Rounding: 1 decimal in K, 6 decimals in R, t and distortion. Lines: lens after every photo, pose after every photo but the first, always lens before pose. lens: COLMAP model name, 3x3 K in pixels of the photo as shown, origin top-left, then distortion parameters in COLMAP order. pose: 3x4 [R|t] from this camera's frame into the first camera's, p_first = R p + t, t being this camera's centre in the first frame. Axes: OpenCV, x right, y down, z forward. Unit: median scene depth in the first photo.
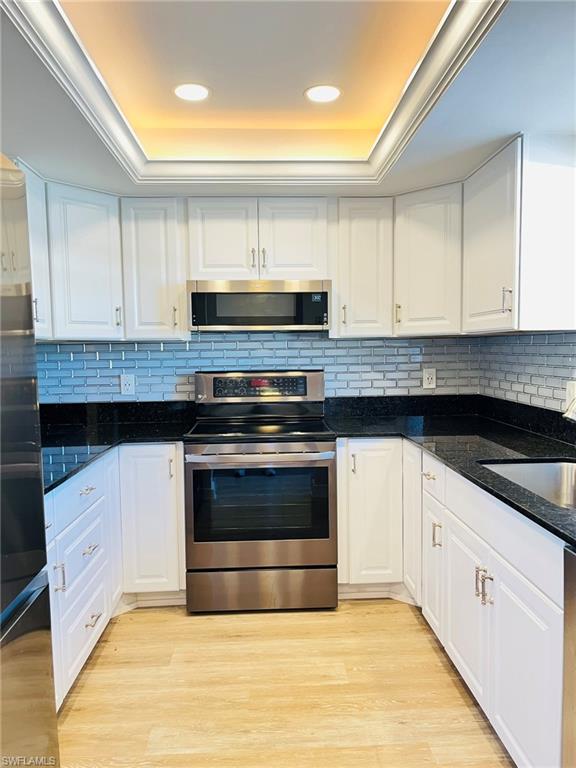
lens RADIAL K [[584.4, 0, 288.8], [0, 584.4, 388.9], [0, 0, 1]] dist [0.051380, -0.033722]
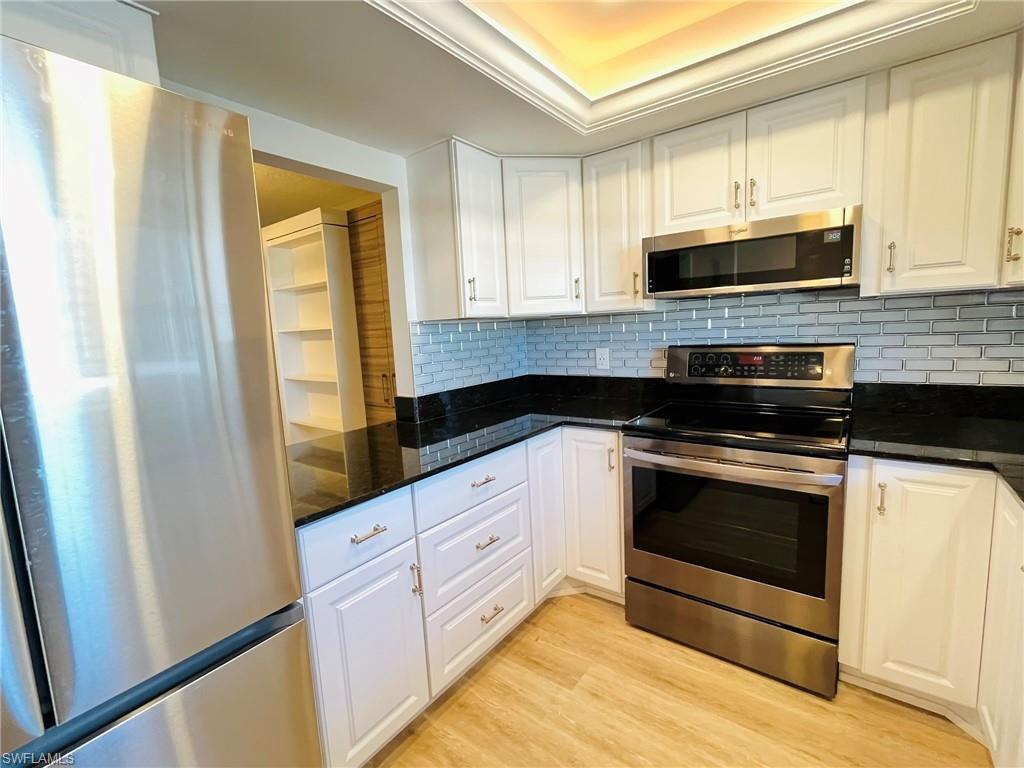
lens RADIAL K [[459.6, 0, 507.1], [0, 459.6, 383.6], [0, 0, 1]] dist [-0.007926, 0.001646]
pose [[0.763261, 0.055429, -0.643708, 0.109719], [-0.004957, 0.996786, 0.079955, -0.030023], [0.646071, -0.057835, 0.761083, 0.364107]]
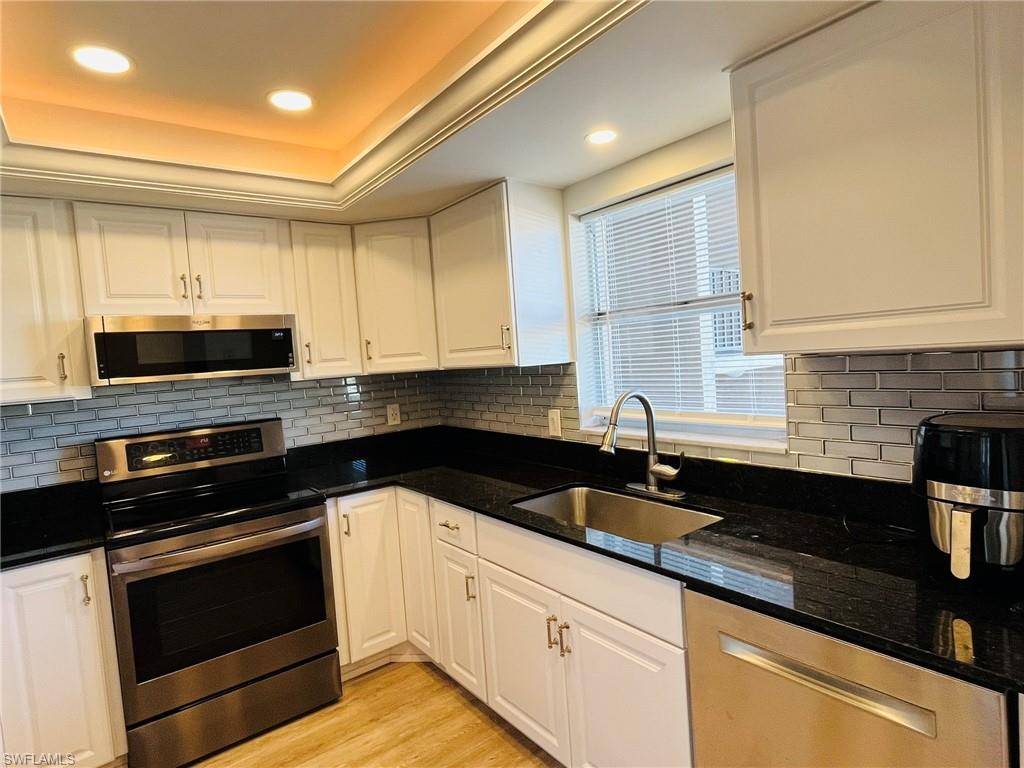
lens RADIAL K [[556.9, 0, 509.3], [0, 556.9, 380.4], [0, 0, 1]] dist [-0.005780, 0.000298]
pose [[0.822415, -0.069750, 0.564595, -0.136023], [0.096316, 0.995200, -0.017351, -0.046100], [-0.560675, 0.068649, 0.825185, 0.161548]]
